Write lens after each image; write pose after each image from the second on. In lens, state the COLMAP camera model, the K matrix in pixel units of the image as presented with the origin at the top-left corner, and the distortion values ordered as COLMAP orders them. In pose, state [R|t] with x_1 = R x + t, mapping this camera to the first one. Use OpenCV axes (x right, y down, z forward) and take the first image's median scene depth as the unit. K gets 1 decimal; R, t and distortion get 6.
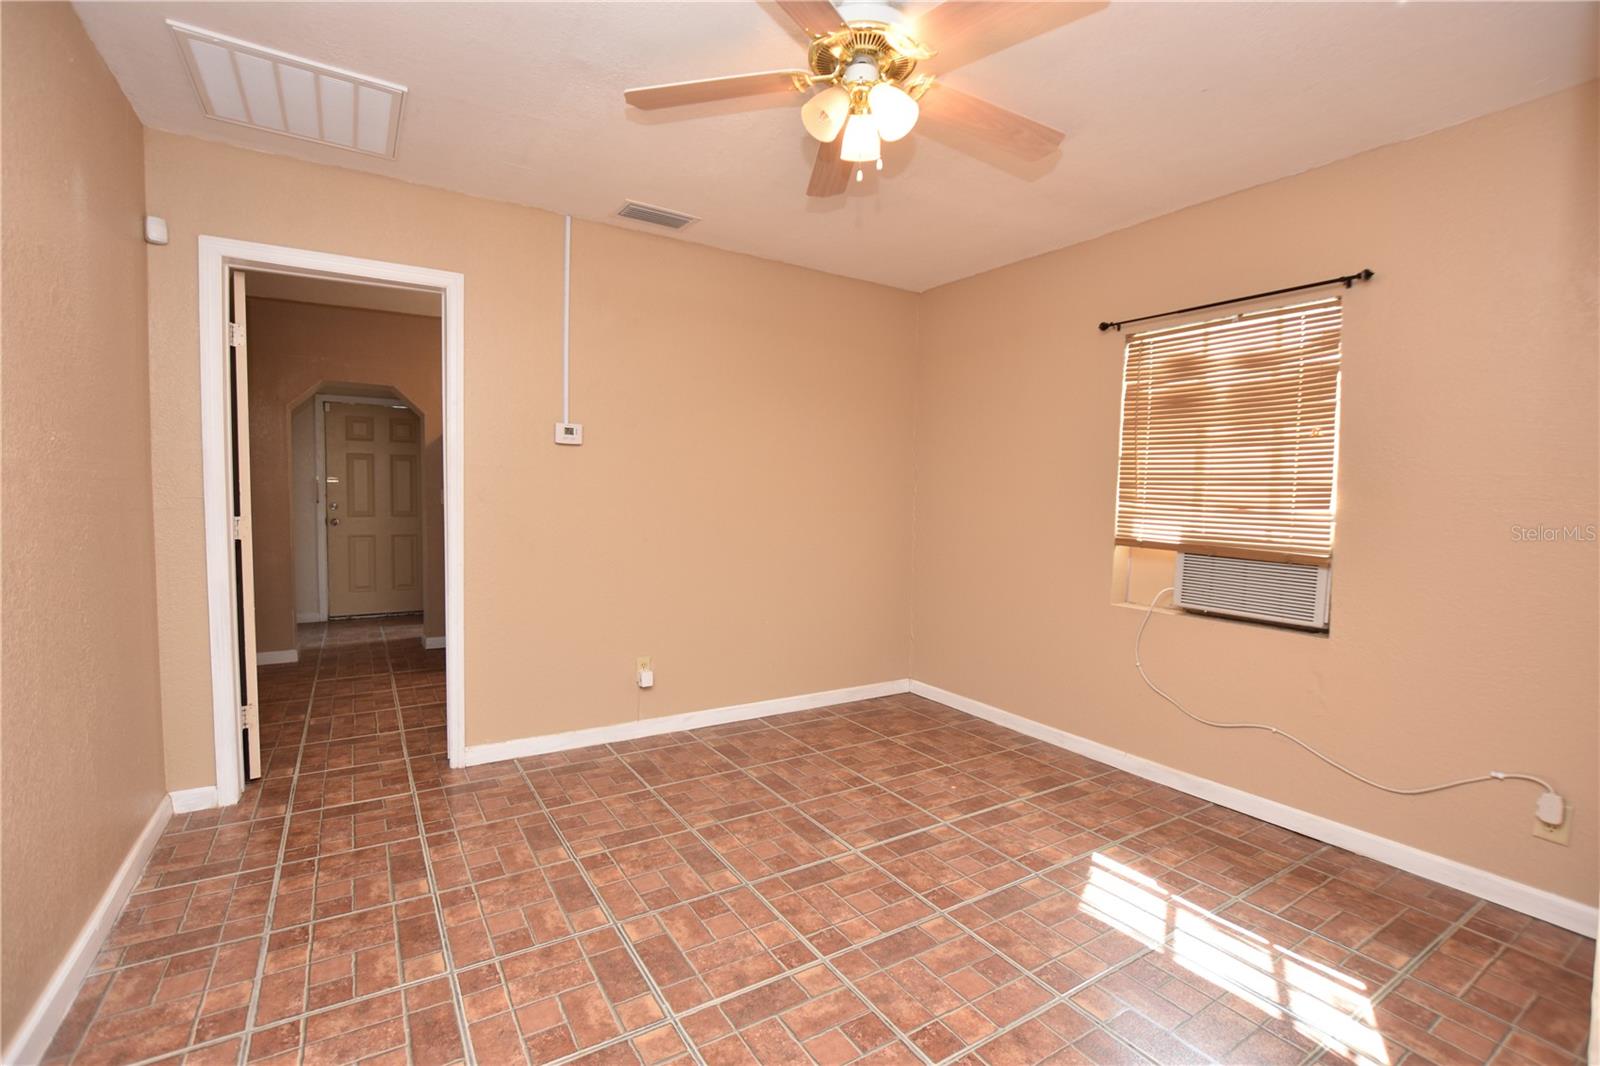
lens RADIAL K [[714.1, 0, 792.6], [0, 714.1, 537.2], [0, 0, 1]] dist [-0.024435, -0.000042]
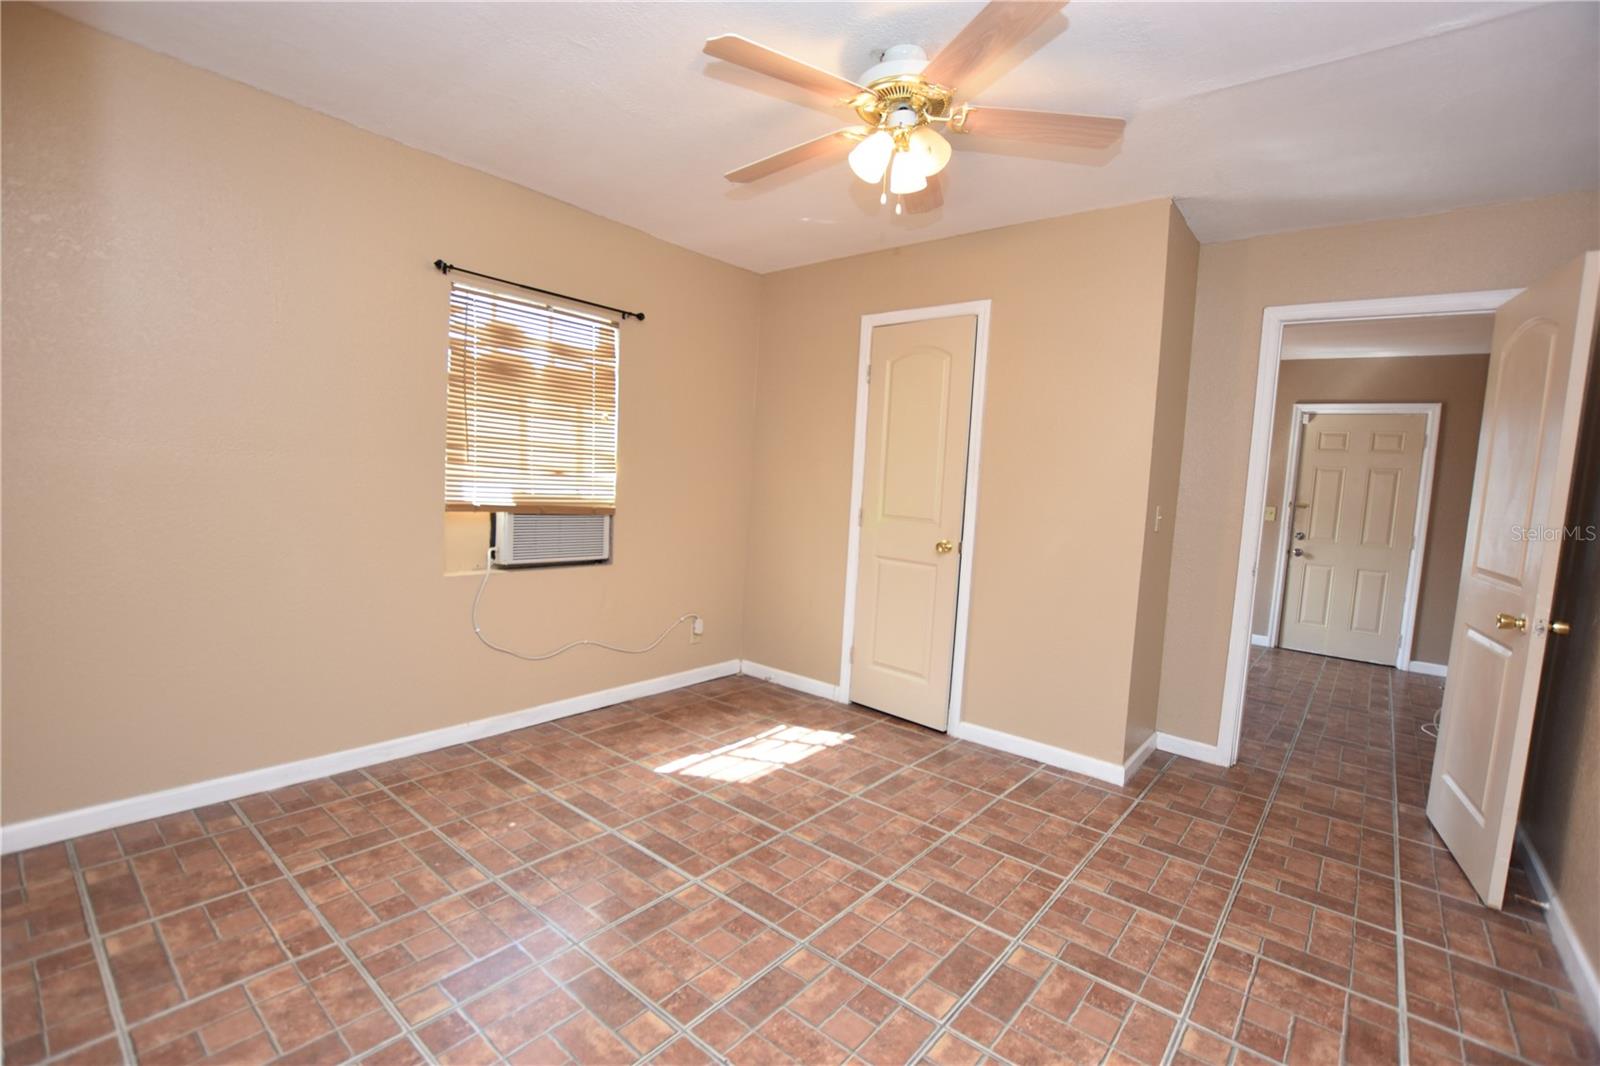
lens RADIAL K [[714.1, 0, 794.7], [0, 714.1, 530.3], [0, 0, 1]] dist [-0.024435, -0.000042]
pose [[-0.311889, -0.109968, 0.943733, -0.680958], [-0.004580, 0.993442, 0.114247, -0.087965], [-0.950108, 0.031310, -0.310347, 1.053072]]
